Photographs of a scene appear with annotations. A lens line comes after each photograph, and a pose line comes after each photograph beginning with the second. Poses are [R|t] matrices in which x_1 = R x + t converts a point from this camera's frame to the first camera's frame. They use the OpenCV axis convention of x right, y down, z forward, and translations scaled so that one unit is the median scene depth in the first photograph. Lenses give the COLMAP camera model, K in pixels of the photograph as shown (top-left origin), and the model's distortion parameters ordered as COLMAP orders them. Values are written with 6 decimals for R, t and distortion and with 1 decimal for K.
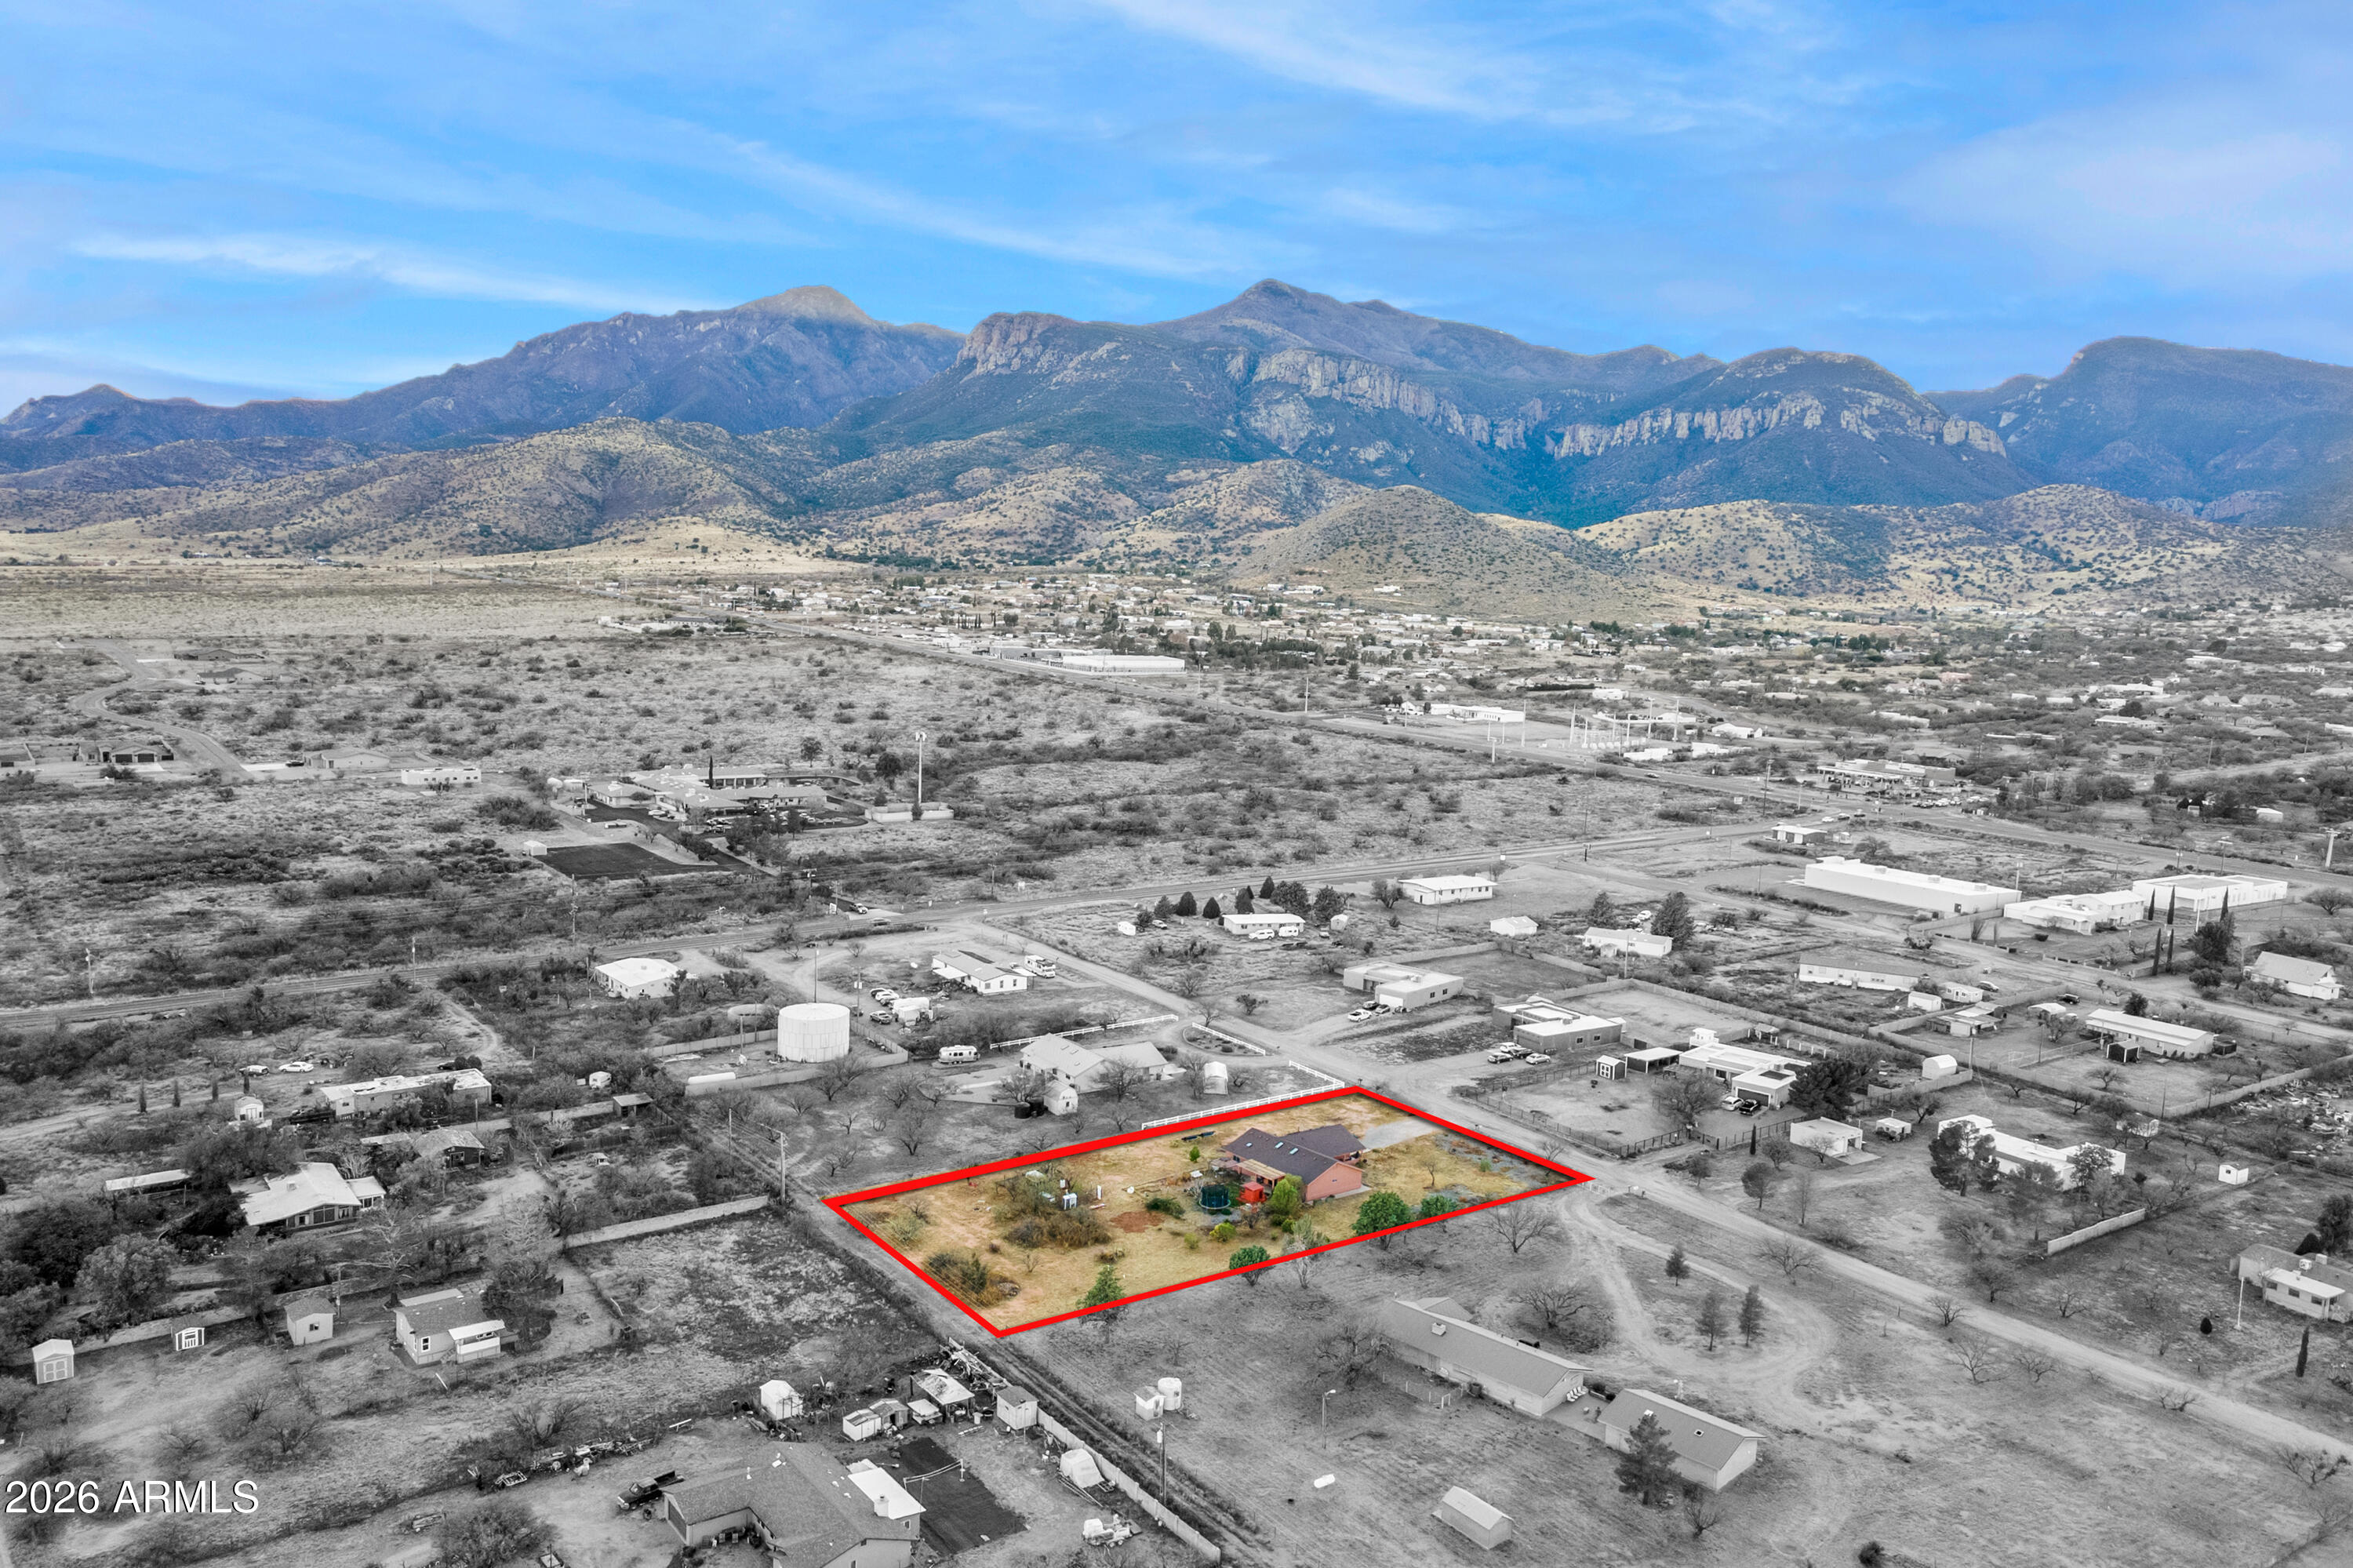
lens RADIAL K [[1746.1, 0, 1176.5], [0, 1746.1, 784.0], [0, 0, 1]] dist [0.037588, -0.001731]
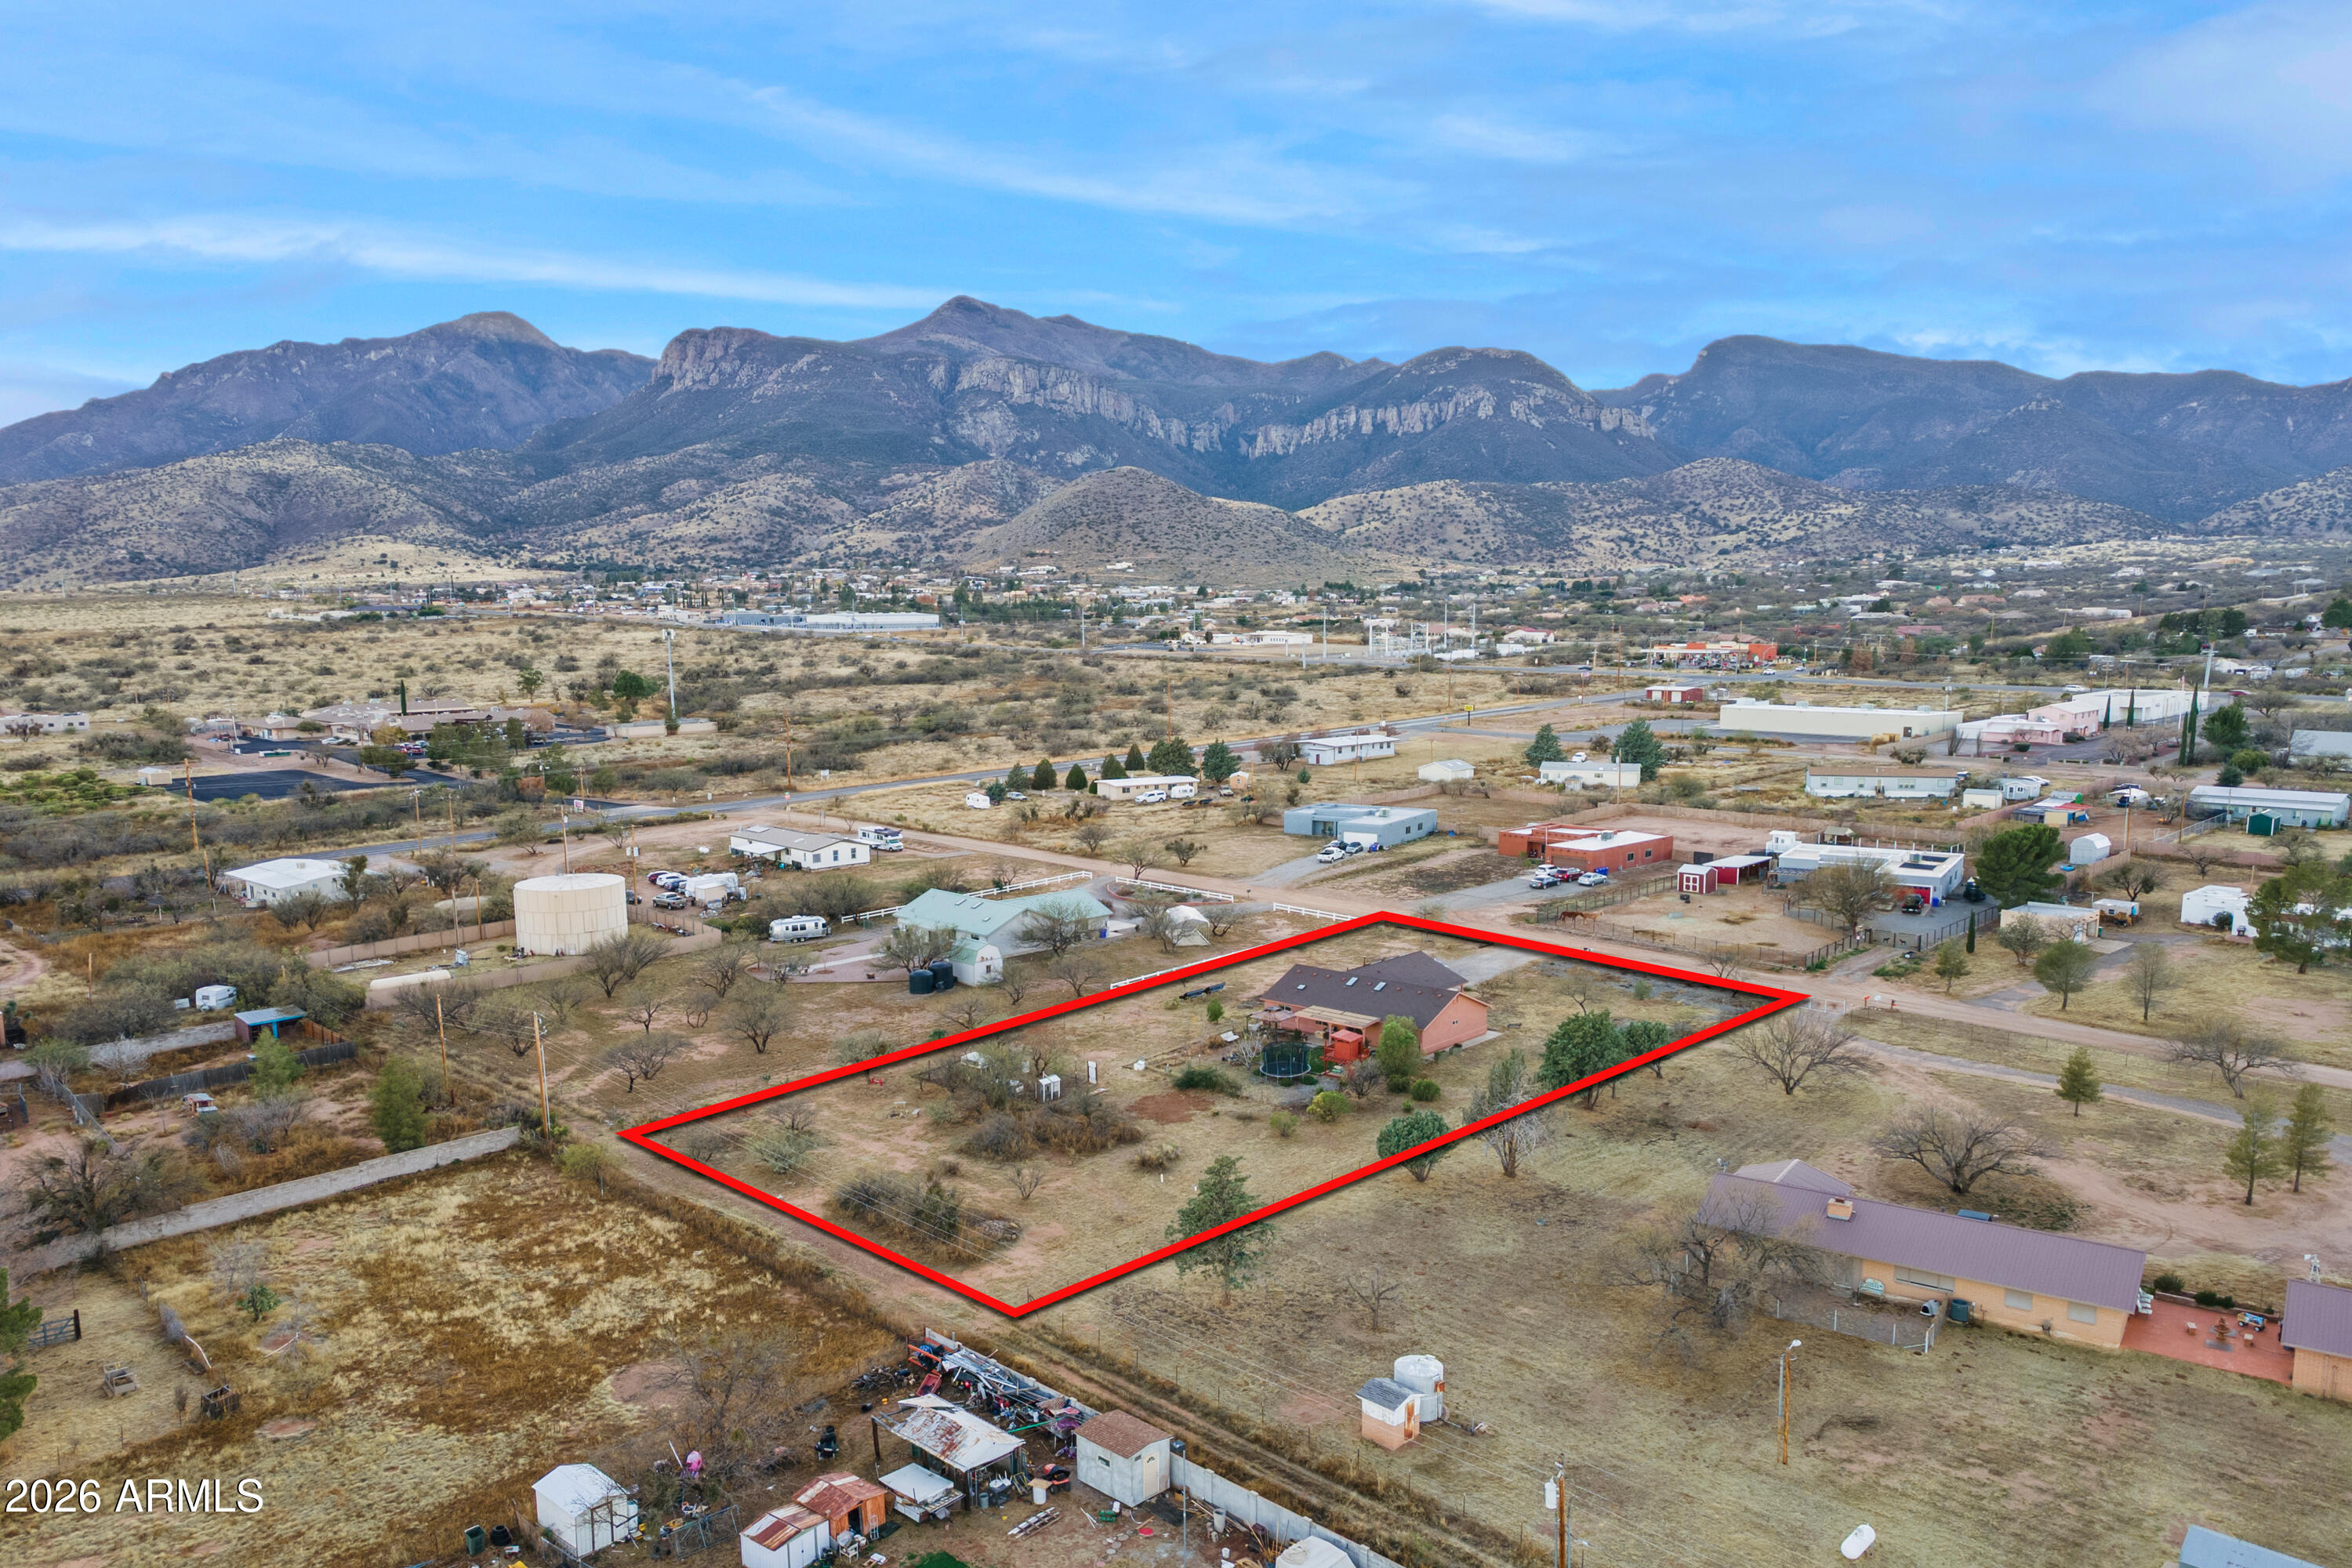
lens RADIAL K [[1713.5, 0, 1182.9], [0, 1713.5, 841.6], [0, 0, 1]] dist [0.022017, 0.052364]
pose [[0.985728, -0.072179, 0.152086, -0.075962], [0.066328, 0.996862, 0.043205, 0.101372], [-0.154727, -0.032501, 0.987423, 0.320859]]
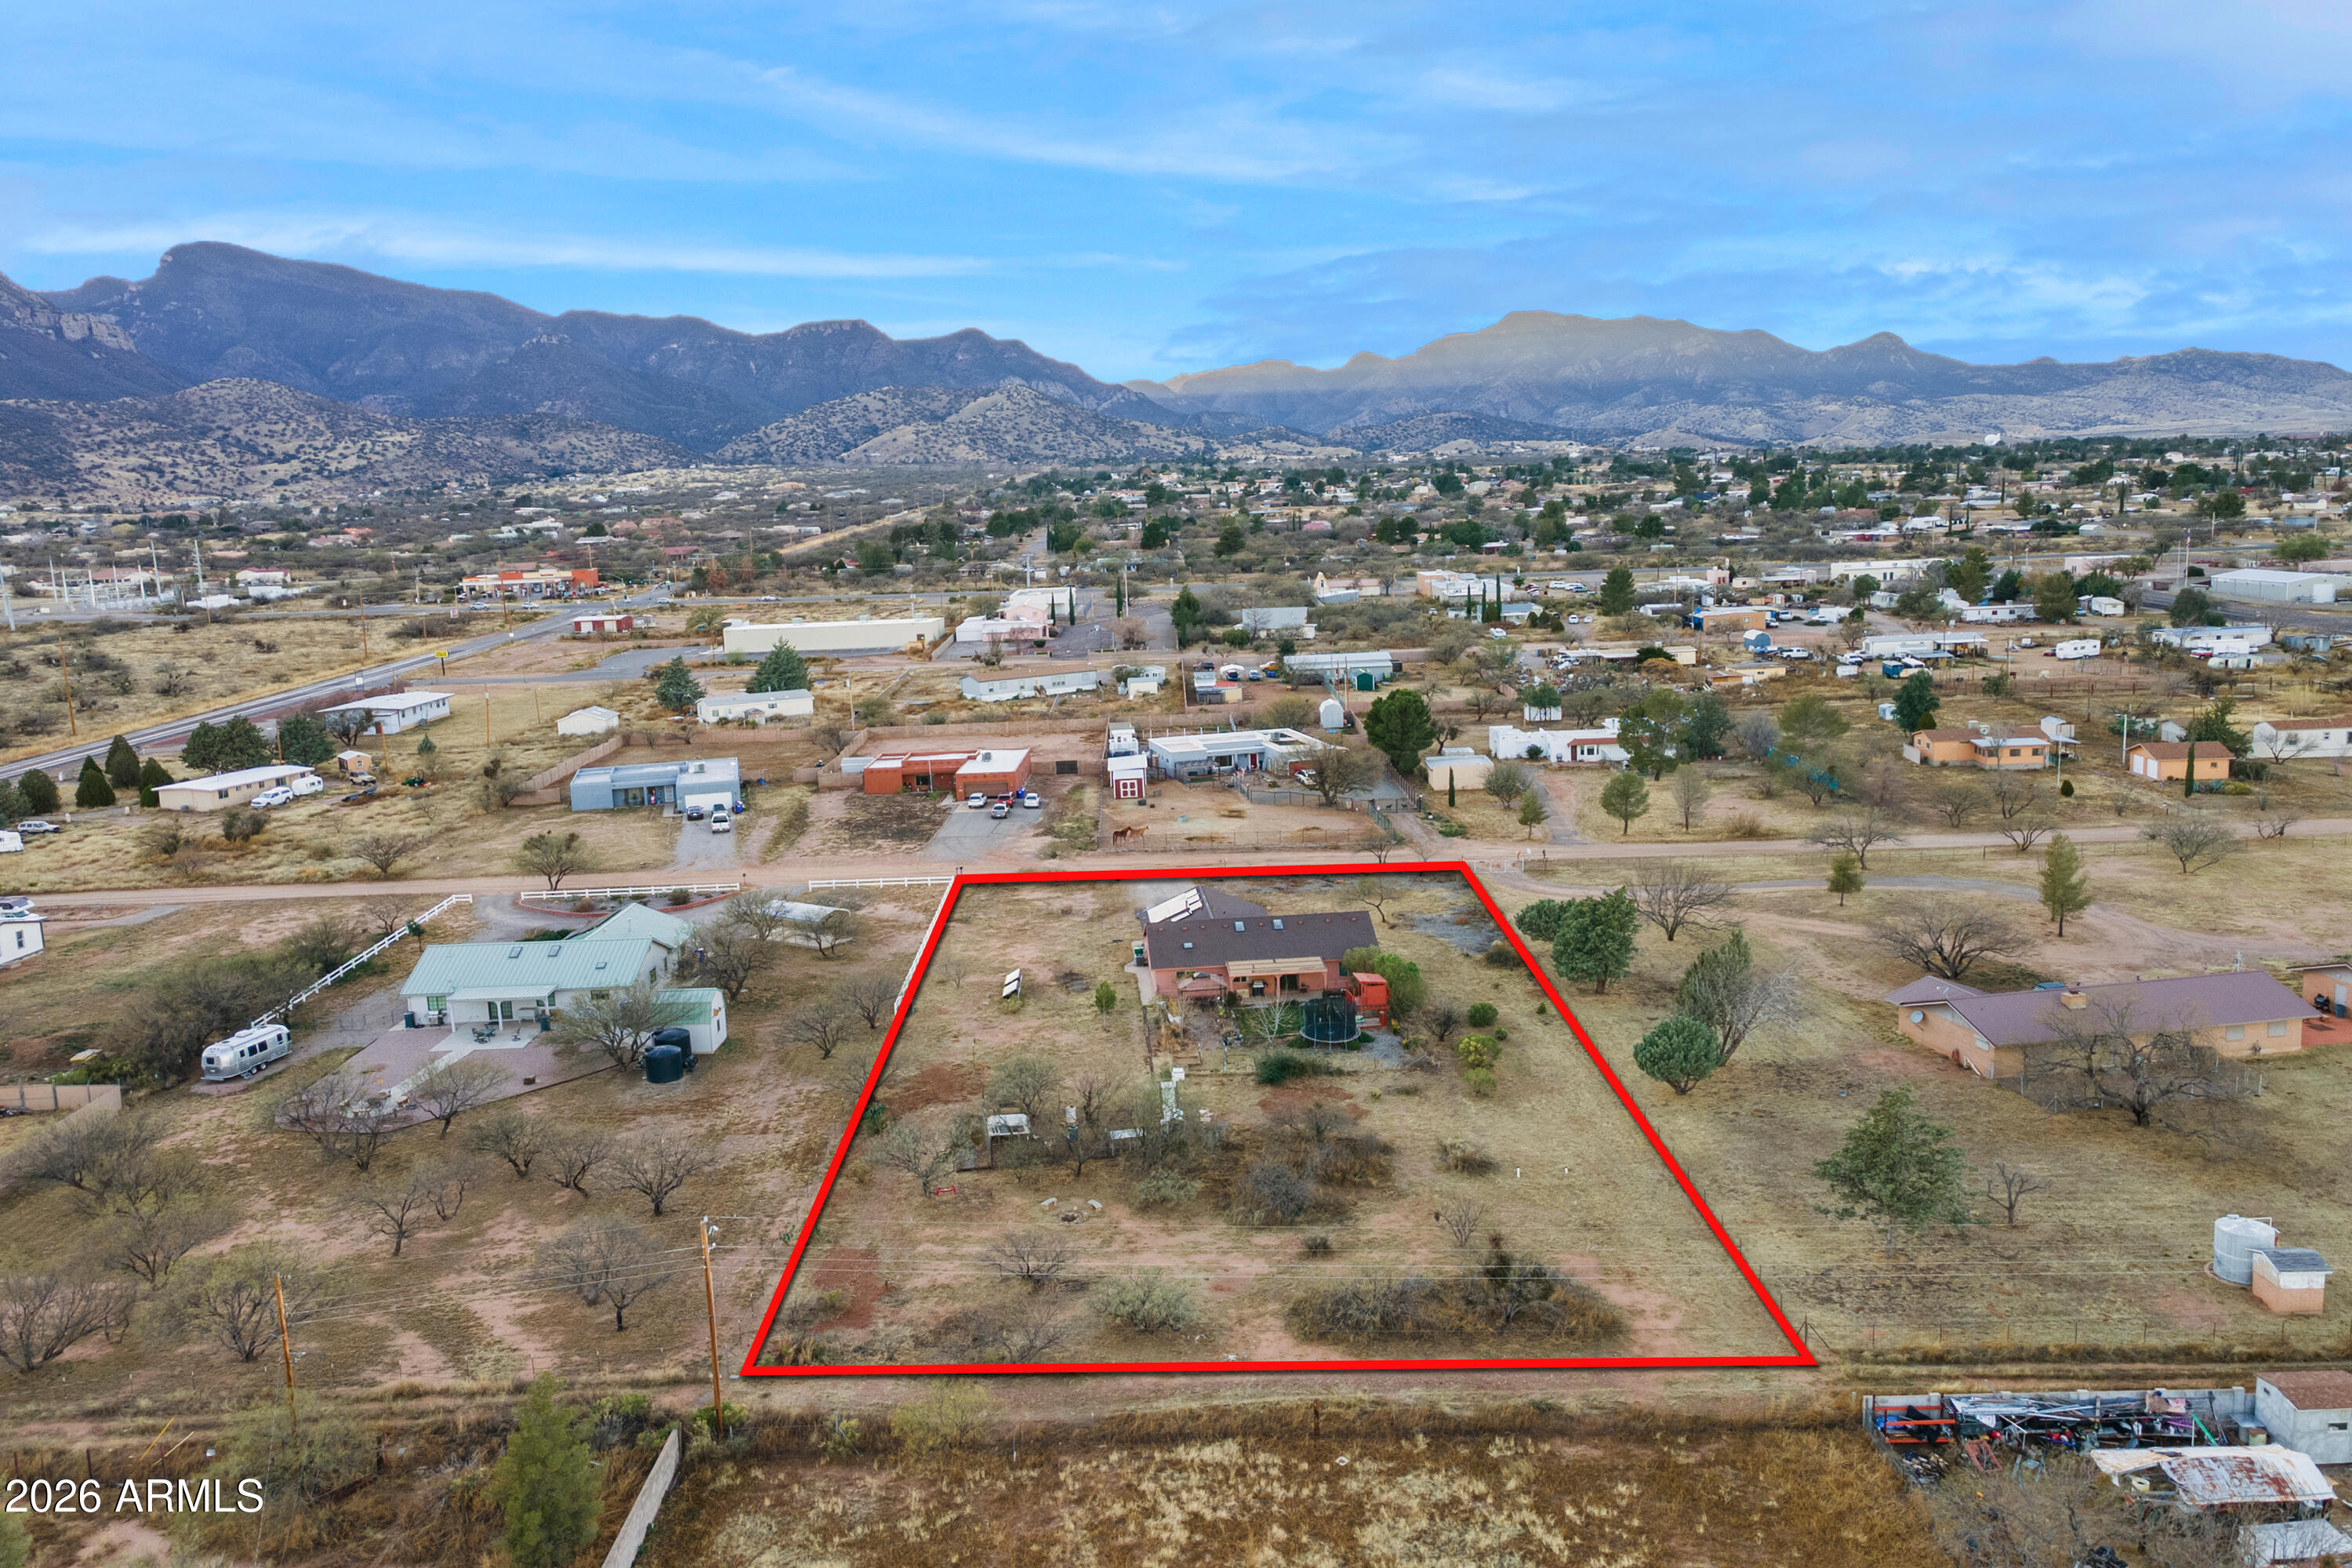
lens RADIAL K [[1713.5, 0, 1182.9], [0, 1713.5, 841.6], [0, 0, 1]] dist [0.022017, 0.052364]
pose [[0.590715, -0.229580, 0.773530, -0.300591], [0.155155, 0.973096, 0.170324, 0.067570], [-0.791822, 0.019405, 0.610443, 0.550441]]
